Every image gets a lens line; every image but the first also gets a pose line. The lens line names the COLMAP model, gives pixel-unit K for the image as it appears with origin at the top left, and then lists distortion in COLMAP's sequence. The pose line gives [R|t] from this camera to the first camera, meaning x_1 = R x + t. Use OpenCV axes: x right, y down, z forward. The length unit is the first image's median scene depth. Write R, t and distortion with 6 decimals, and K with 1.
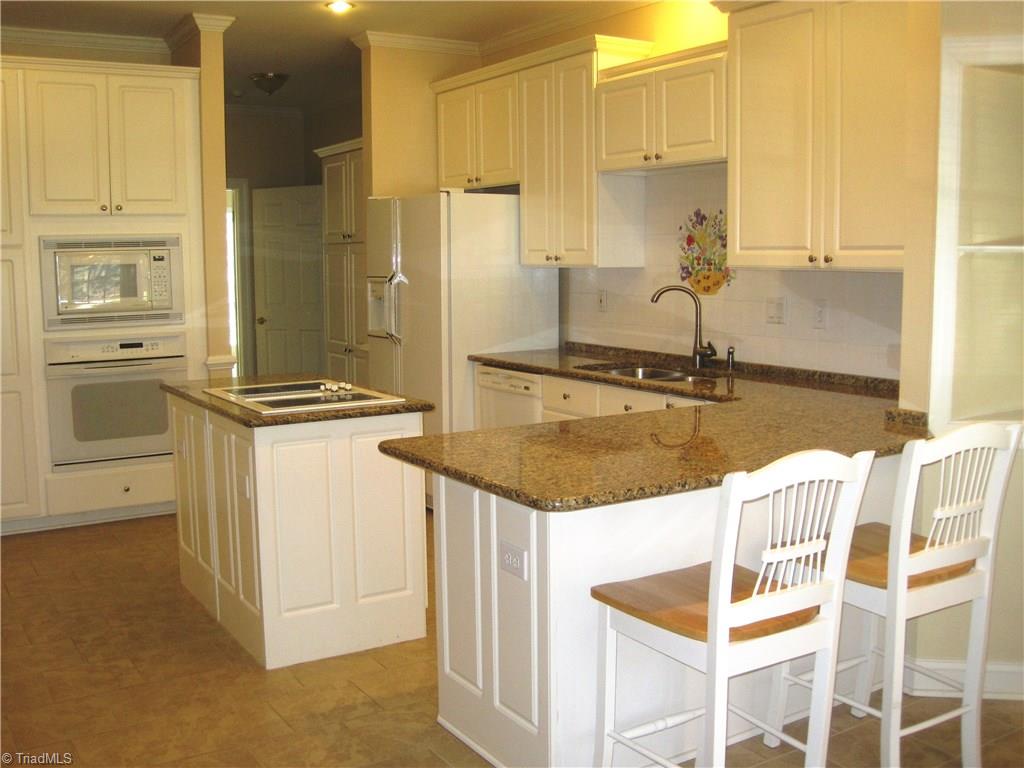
lens RADIAL K [[1069.3, 0, 513.3], [0, 1069.3, 387.2], [0, 0, 1]] dist [-0.126461, 0.000000]
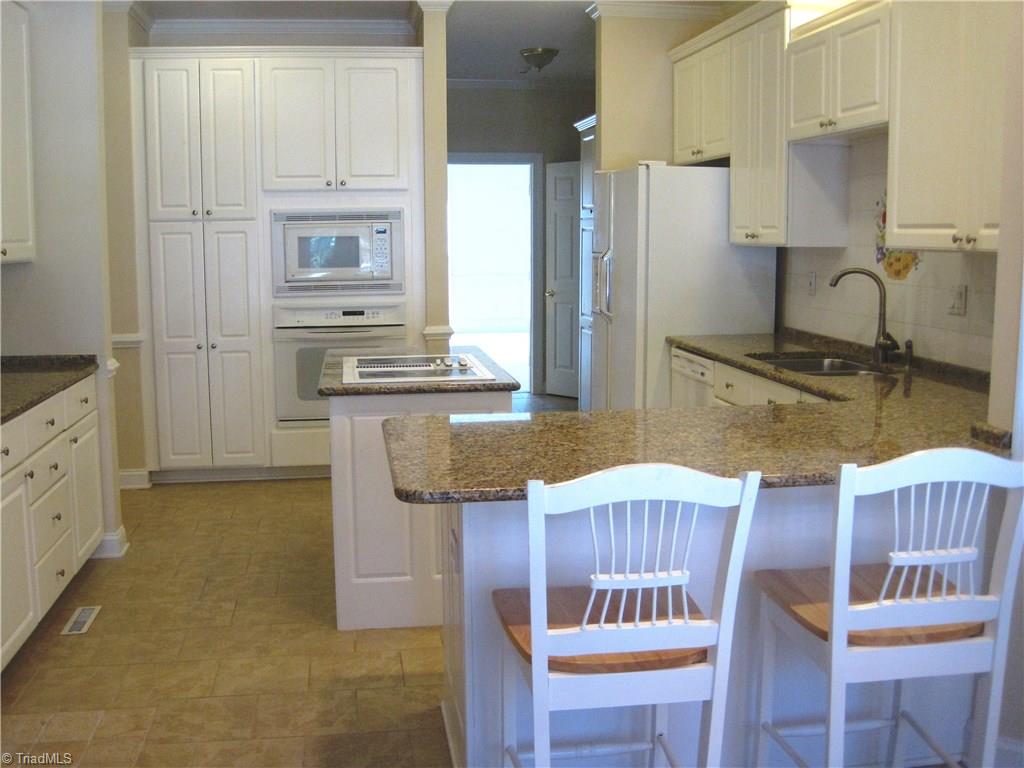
lens RADIAL K [[1069.3, 0, 509.8], [0, 1069.3, 383.4], [0, 0, 1]] dist [-0.126461, 0.000000]
pose [[0.918457, 0.059795, -0.390975, 0.229481], [-0.051749, 0.998176, 0.031092, -0.011634], [0.392121, -0.008324, 0.919876, 0.077843]]
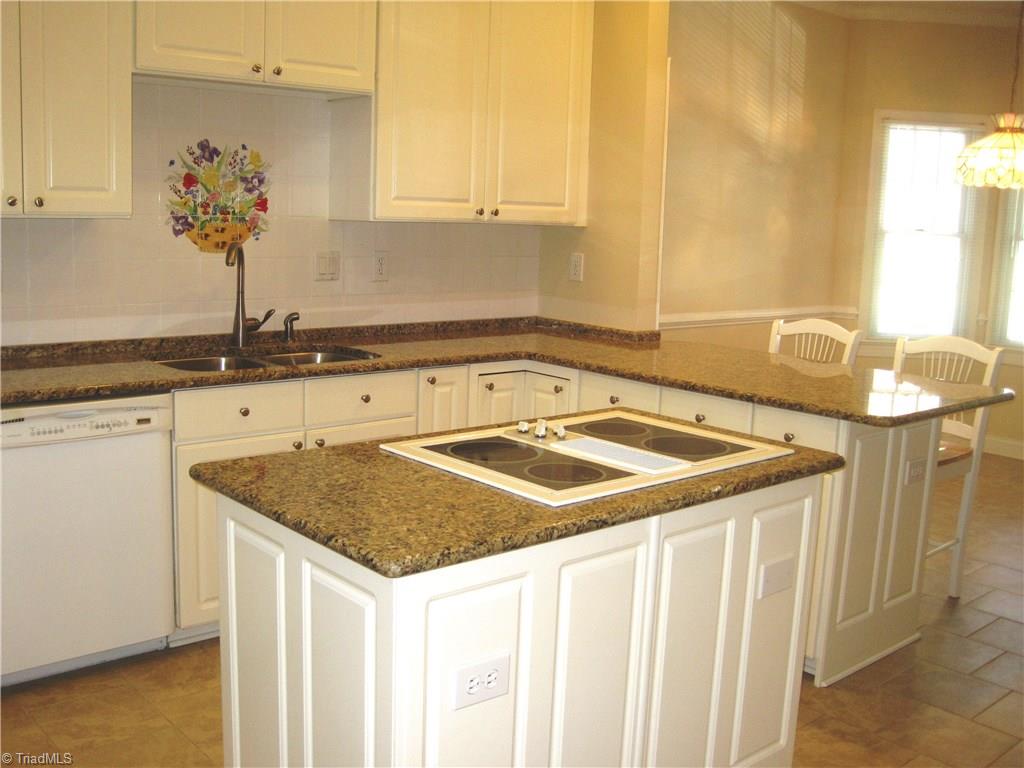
lens RADIAL K [[1069.3, 0, 507.0], [0, 1069.3, 382.1], [0, 0, 1]] dist [-0.126461, 0.000000]
pose [[-0.162687, -0.154206, 0.974553, -0.609628], [0.089725, 0.981307, 0.170253, -0.105757], [-0.982590, 0.115139, -0.145810, 0.909653]]
